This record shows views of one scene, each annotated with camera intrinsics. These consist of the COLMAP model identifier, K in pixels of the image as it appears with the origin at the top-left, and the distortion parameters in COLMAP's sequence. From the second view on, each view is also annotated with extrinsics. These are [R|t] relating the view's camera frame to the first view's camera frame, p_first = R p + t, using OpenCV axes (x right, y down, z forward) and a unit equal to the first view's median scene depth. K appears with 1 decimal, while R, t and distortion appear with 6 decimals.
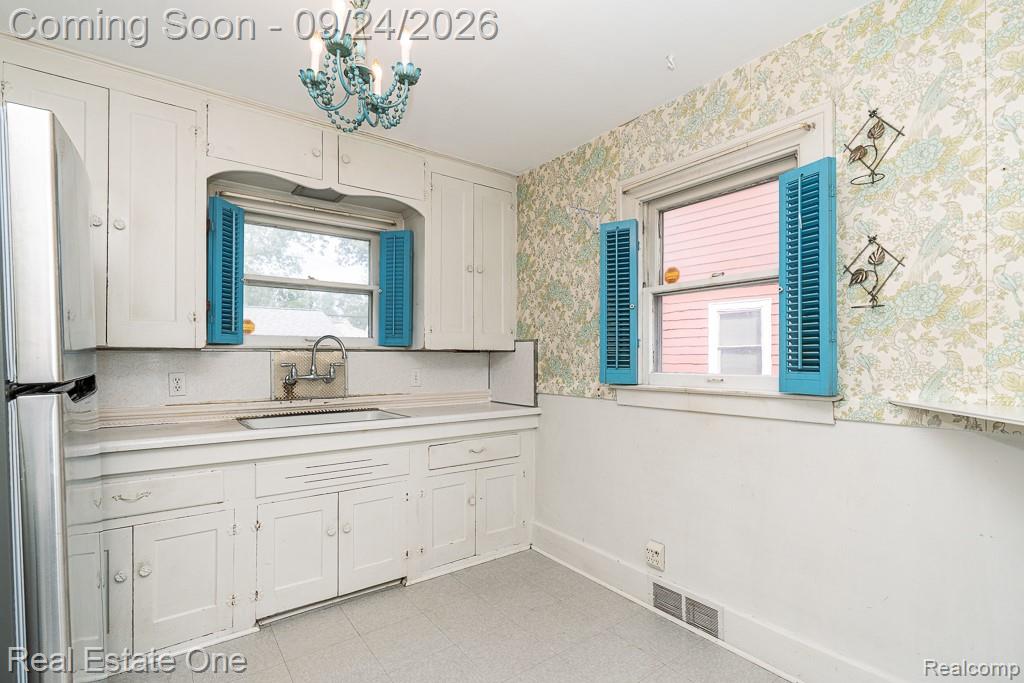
lens RADIAL K [[469.2, 0, 518.9], [0, 469.2, 358.5], [0, 0, 1]] dist [-0.008864, 0.002660]
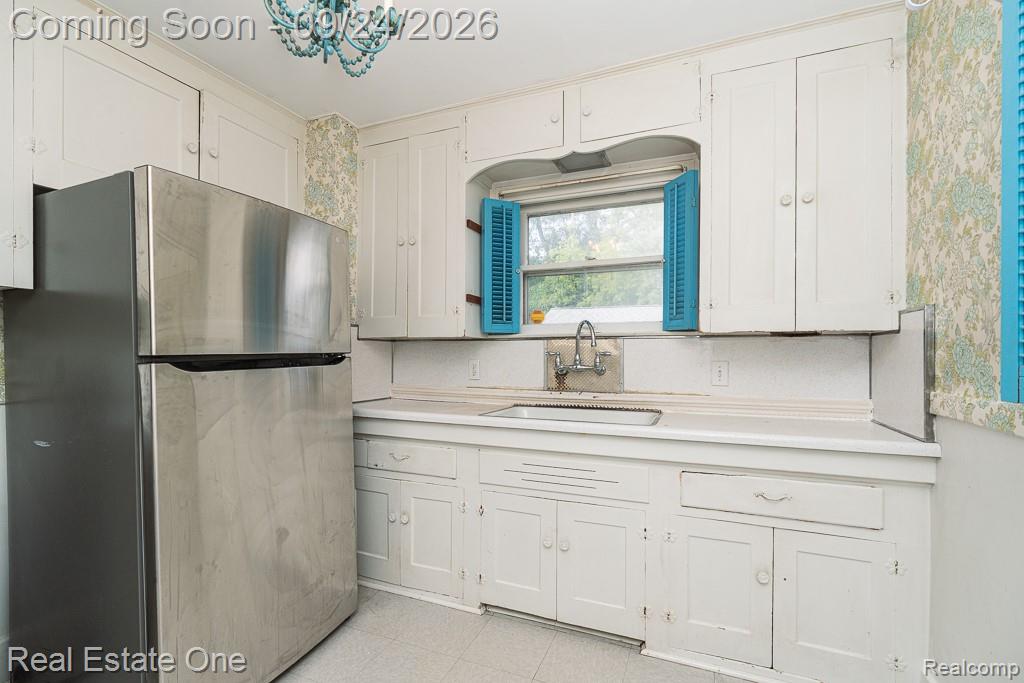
lens RADIAL K [[469.2, 0, 504.5], [0, 469.2, 354.1], [0, 0, 1]] dist [-0.008864, 0.002660]
pose [[0.501284, 0.002828, -0.865278, 0.281001], [-0.002136, 0.999996, 0.002031, 0.012503], [0.865280, 0.000830, 0.501288, 0.432233]]
